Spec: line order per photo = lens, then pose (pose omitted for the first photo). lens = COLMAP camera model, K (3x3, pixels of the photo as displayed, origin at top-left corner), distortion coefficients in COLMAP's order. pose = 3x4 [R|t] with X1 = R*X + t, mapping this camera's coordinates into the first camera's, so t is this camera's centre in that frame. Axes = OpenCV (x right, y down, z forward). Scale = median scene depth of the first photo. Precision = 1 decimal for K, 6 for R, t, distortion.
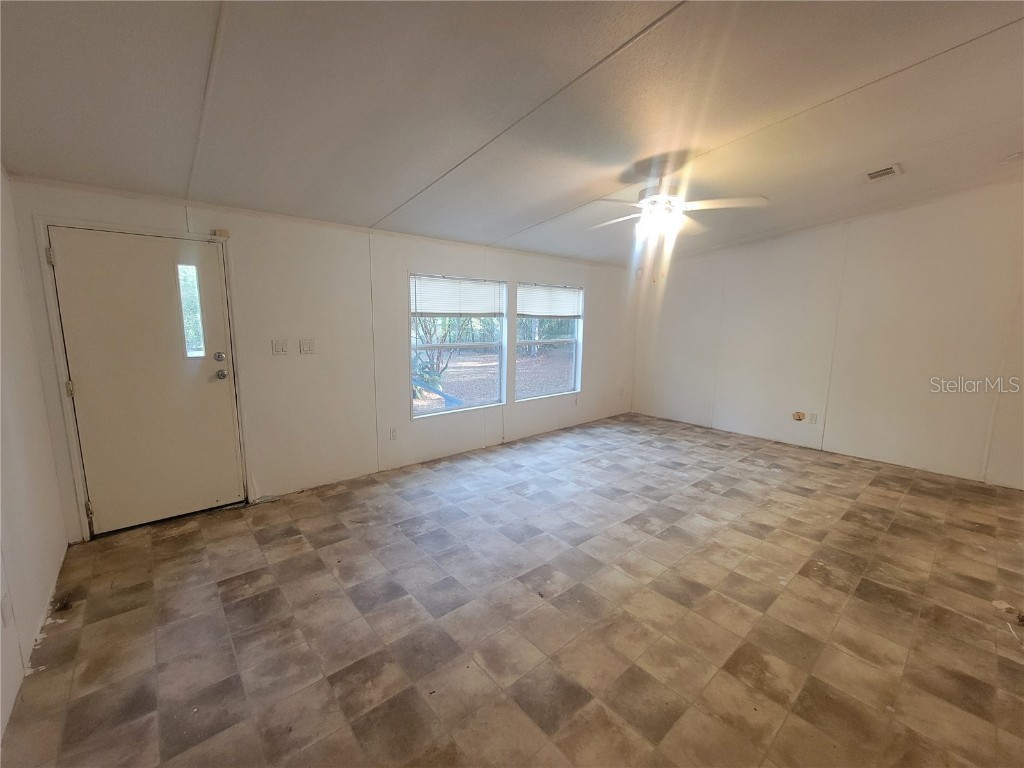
lens RADIAL K [[415.3, 0, 502.3], [0, 415.3, 390.5], [0, 0, 1]] dist [-0.005220, 0.001282]
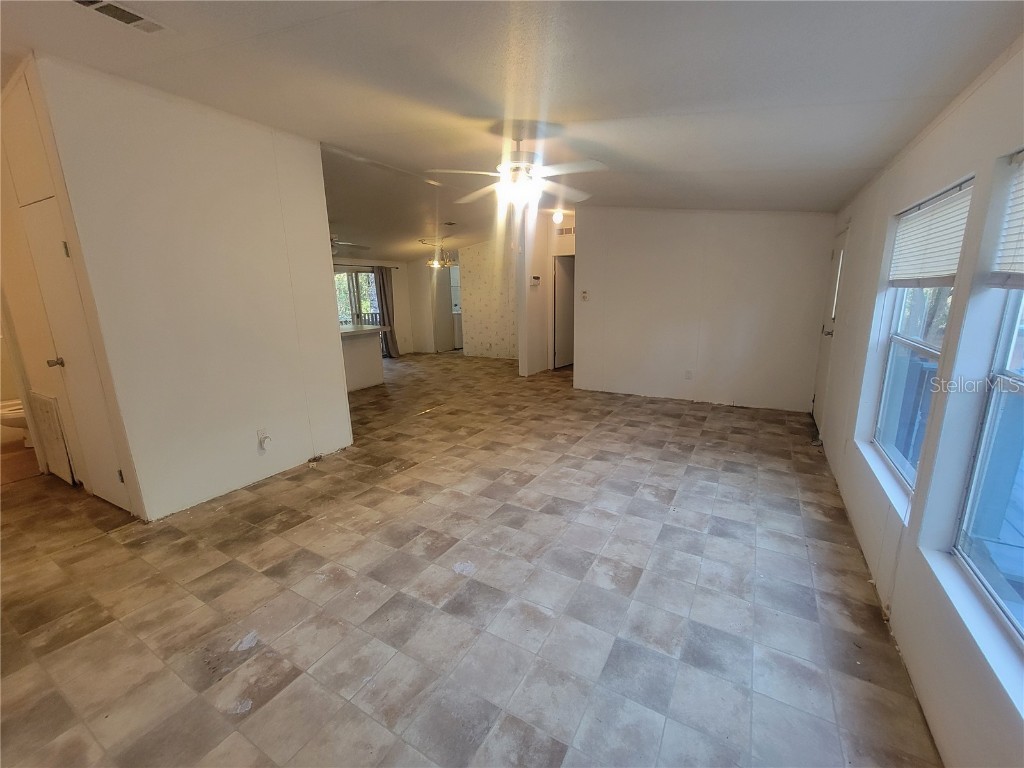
lens RADIAL K [[415.3, 0, 508.4], [0, 415.3, 381.7], [0, 0, 1]] dist [-0.005220, 0.001282]
pose [[-0.941999, 0.076654, -0.326745, 0.695280], [-0.052109, 0.928356, 0.368021, -0.313695], [0.331546, 0.363702, -0.870516, 1.823260]]
